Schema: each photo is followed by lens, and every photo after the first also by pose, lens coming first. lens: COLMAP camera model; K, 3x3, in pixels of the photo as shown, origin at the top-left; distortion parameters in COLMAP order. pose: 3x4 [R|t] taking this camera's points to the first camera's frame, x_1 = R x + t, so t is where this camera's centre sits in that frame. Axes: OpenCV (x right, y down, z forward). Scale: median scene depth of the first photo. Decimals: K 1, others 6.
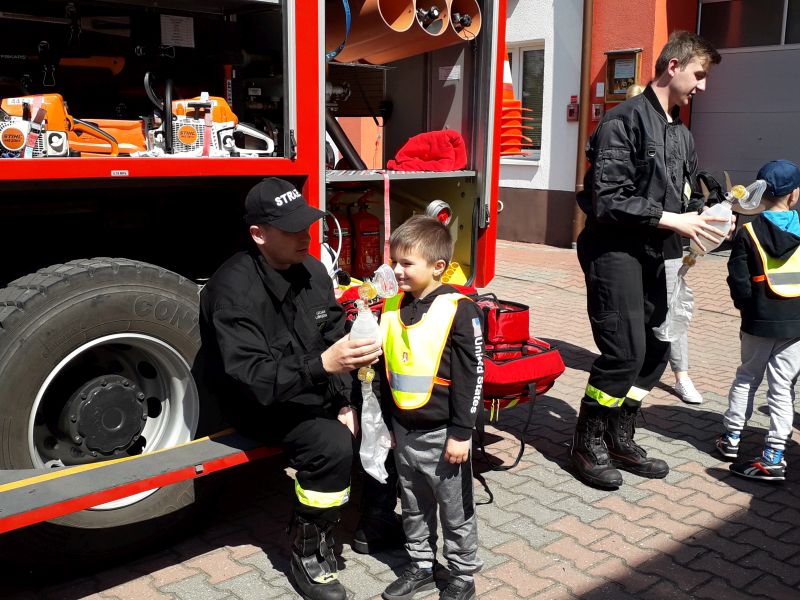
lens RADIAL K [[896.9, 0, 399.7], [0, 896.9, 370.2], [0, 0, 1]] dist [0.004965, -0.016103]
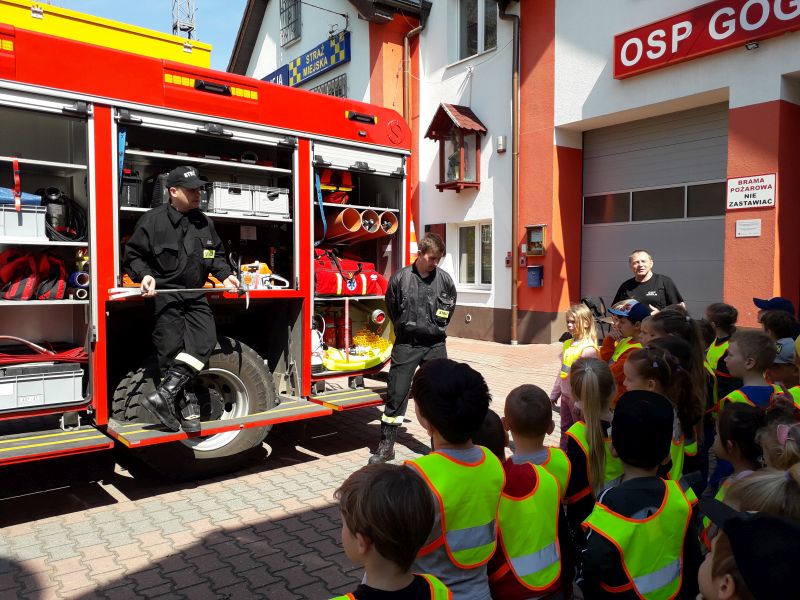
lens RADIAL K [[632.5, 0, 421.0], [0, 632.5, 325.1], [0, 0, 1]] dist [0.007438, -0.002731]
pose [[0.999826, -0.006550, -0.017447, 0.207133], [0.003383, 0.984442, -0.175677, 0.118526], [0.018326, 0.175588, 0.984293, -0.488103]]
